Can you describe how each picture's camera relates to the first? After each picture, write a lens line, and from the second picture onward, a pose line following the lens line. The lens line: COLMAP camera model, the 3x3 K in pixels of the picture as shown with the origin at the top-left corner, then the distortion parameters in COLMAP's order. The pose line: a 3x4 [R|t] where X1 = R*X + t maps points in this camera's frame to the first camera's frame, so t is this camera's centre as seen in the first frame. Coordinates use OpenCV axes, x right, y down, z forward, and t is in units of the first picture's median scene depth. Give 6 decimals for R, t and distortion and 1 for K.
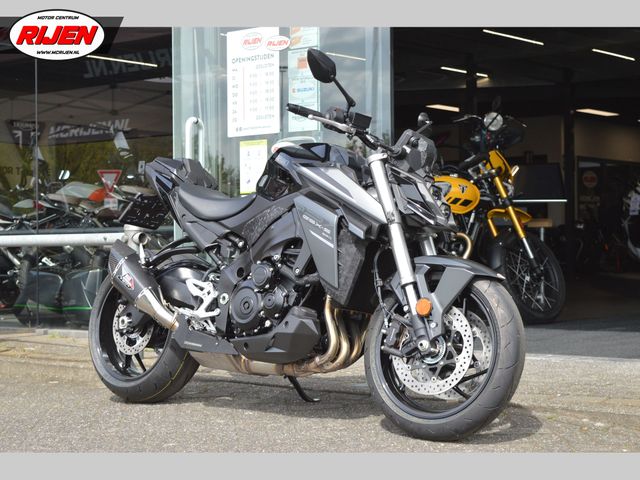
lens RADIAL K [[1273.7, 0, 321.4], [0, 1273.7, 240.9], [0, 0, 1]] dist [0.052401, 0.000000]
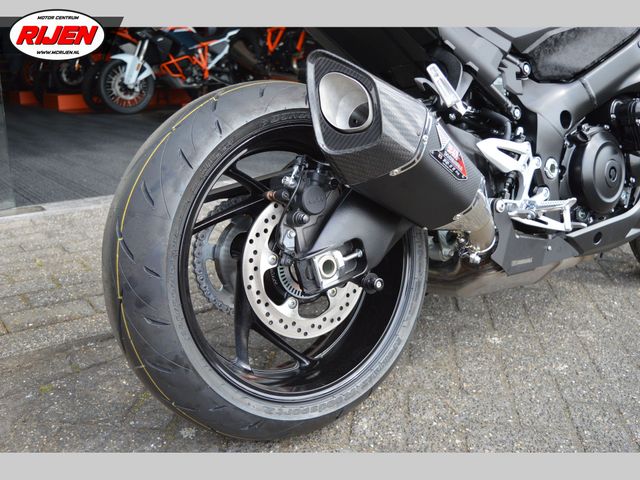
lens RADIAL K [[631.5, 0, 322.0], [0, 631.5, 238.0], [0, 0, 1]] dist [-0.072939, 0.000000]
pose [[0.221244, -0.247745, 0.943225, -0.362823], [-0.003674, 0.966975, 0.254844, 0.004888], [-0.975212, -0.059848, 0.213027, 1.024200]]
